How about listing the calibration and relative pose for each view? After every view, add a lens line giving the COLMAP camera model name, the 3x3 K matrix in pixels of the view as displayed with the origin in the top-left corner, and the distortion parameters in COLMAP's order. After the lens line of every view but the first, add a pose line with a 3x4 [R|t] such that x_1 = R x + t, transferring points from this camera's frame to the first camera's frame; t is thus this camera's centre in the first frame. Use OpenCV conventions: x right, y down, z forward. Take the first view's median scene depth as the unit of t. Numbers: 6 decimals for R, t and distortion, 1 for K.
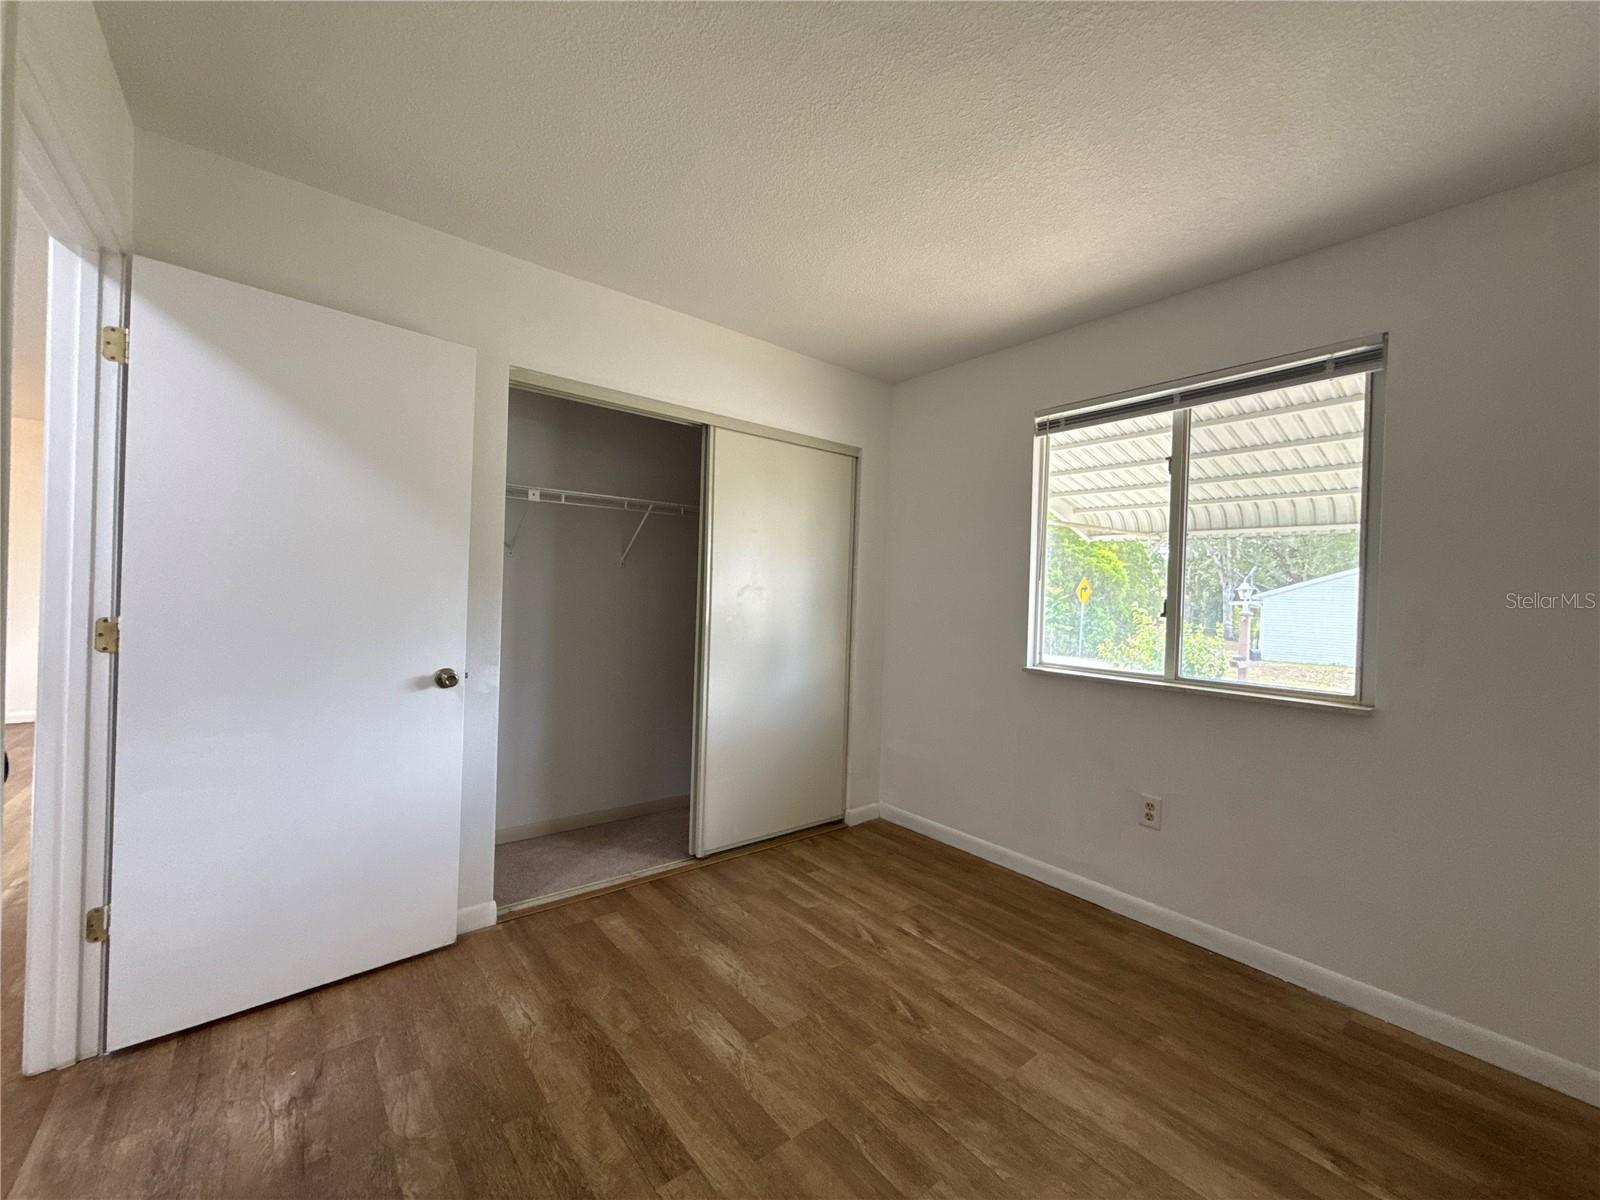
lens RADIAL K [[639.2, 0, 799.0], [0, 639.2, 597.7], [0, 0, 1]] dist [0.001407, -0.000893]
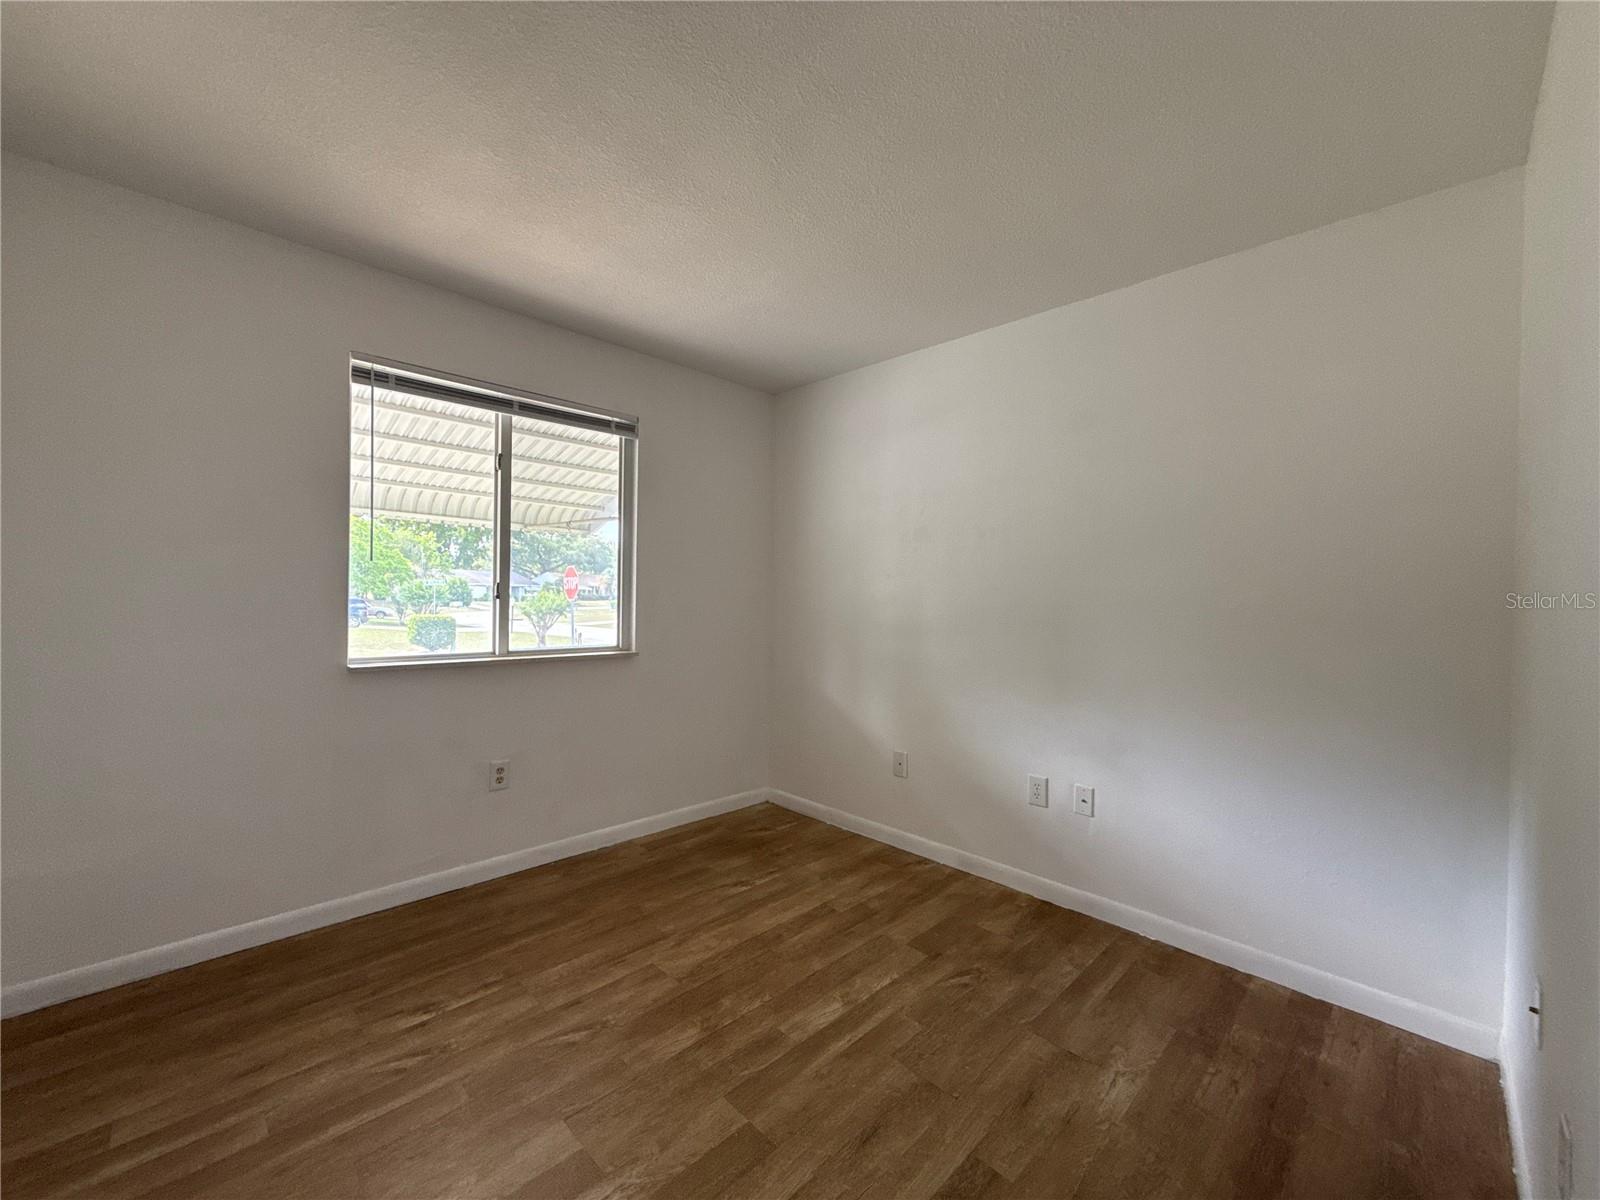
lens RADIAL K [[639.2, 0, 798.9], [0, 639.2, 599.5], [0, 0, 1]] dist [0.001407, -0.000893]
pose [[-0.100262, -0.040960, 0.994118, -0.607198], [-0.013773, 0.999114, 0.039776, -0.019844], [-0.994866, -0.009704, -0.100737, 0.622023]]
